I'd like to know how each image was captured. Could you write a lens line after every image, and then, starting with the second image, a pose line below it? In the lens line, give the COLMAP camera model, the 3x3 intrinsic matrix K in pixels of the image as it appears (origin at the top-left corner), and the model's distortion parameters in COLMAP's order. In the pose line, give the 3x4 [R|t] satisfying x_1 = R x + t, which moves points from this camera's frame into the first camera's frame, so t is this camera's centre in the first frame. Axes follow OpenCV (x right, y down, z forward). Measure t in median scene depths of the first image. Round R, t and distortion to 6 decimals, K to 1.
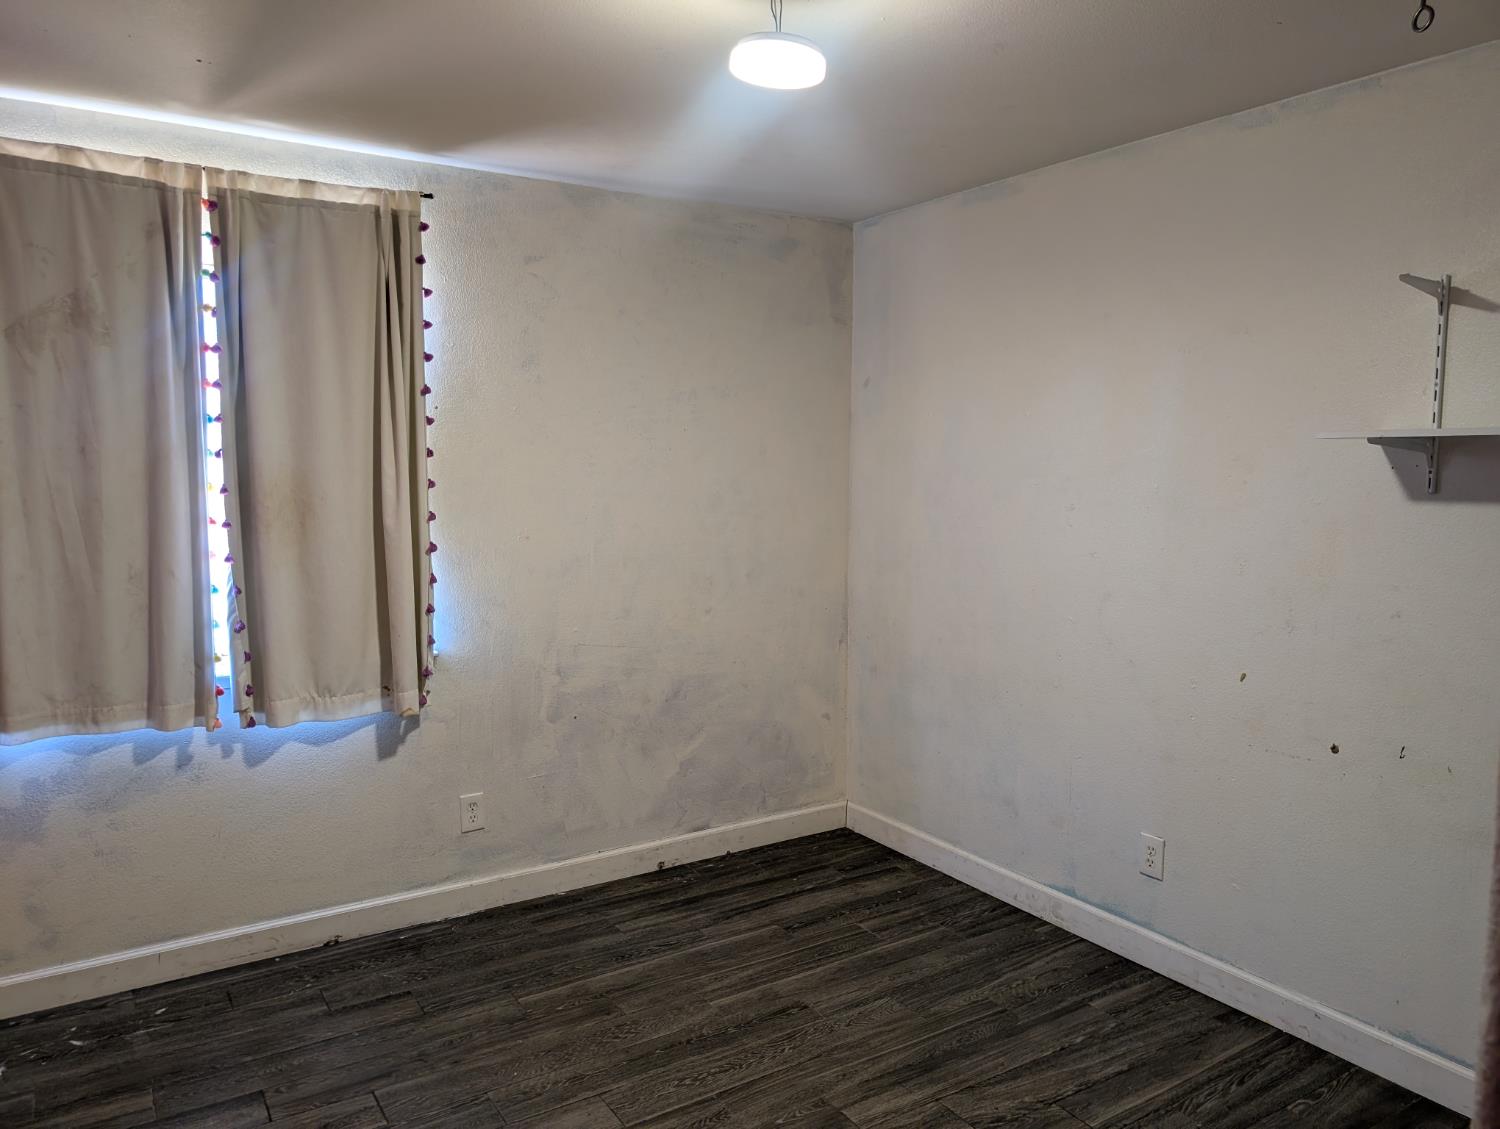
lens RADIAL K [[1084.2, 0, 750.0], [0, 1084.2, 564.5], [0, 0, 1]] dist [-0.018746, 0.009870]
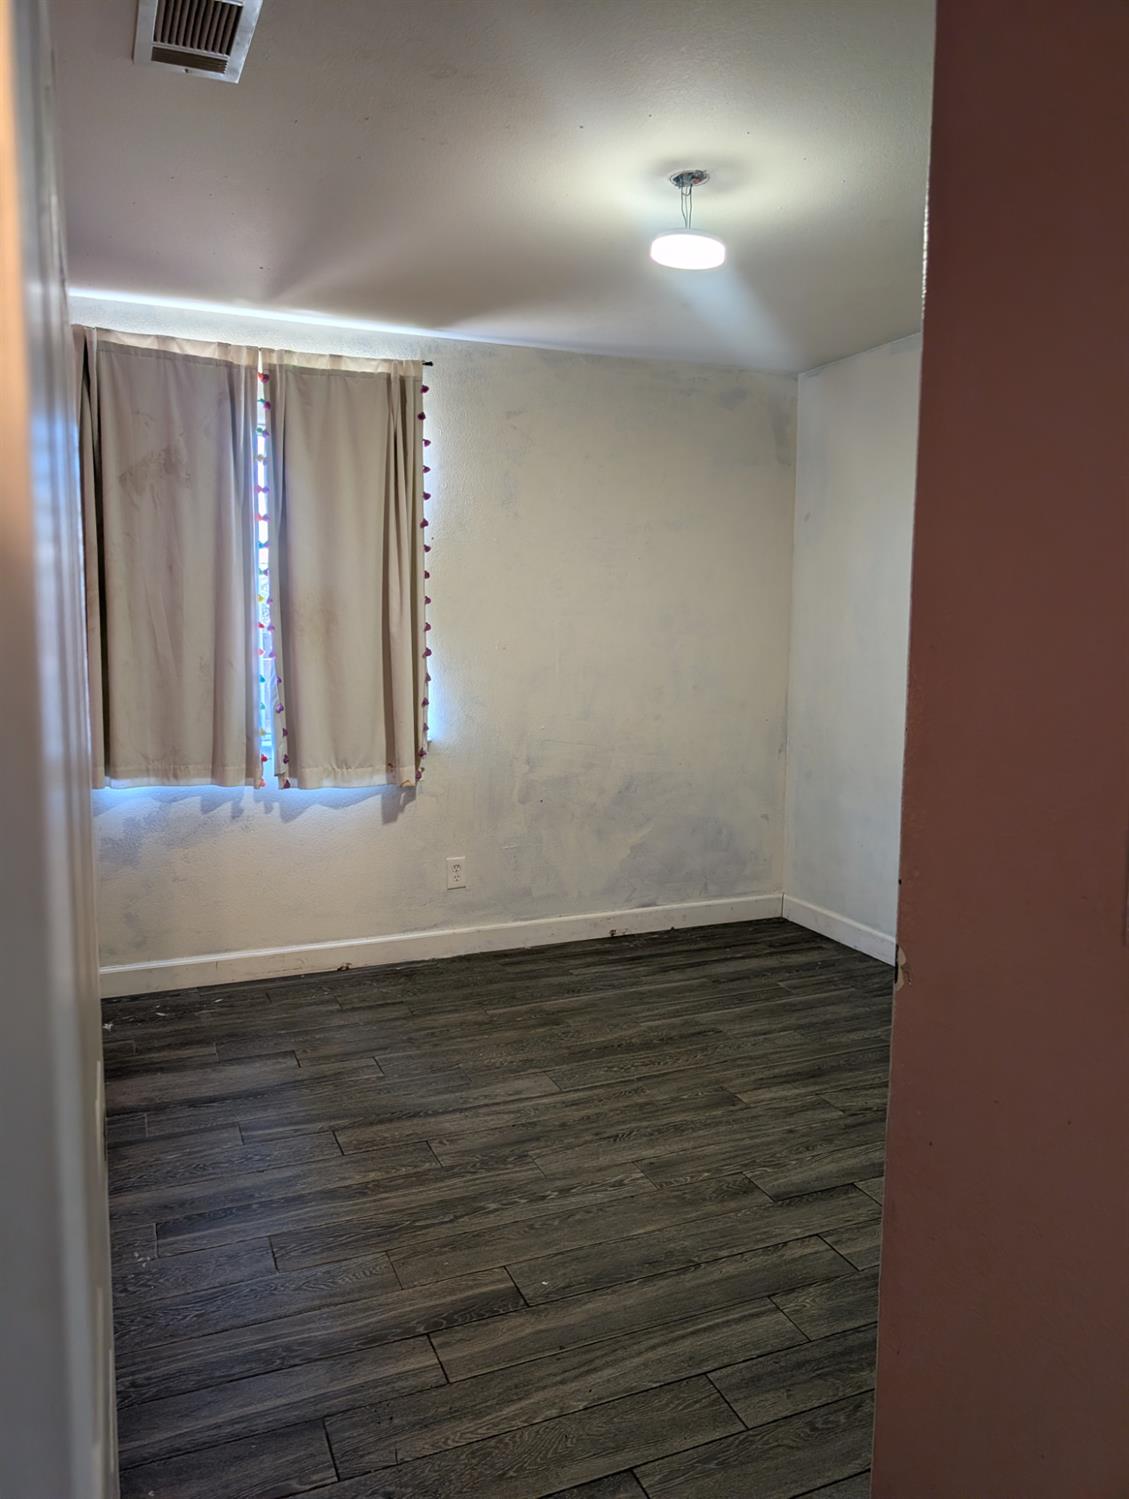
lens RADIAL K [[1083.5, 0, 556.1], [0, 1083.5, 740.3], [0, 0, 1]] dist [-0.018746, 0.009870]
pose [[0.984705, 0.021583, -0.172890, 0.068776], [-0.018963, 0.999679, 0.016790, 0.065484], [0.173197, -0.013255, 0.984798, -0.197237]]
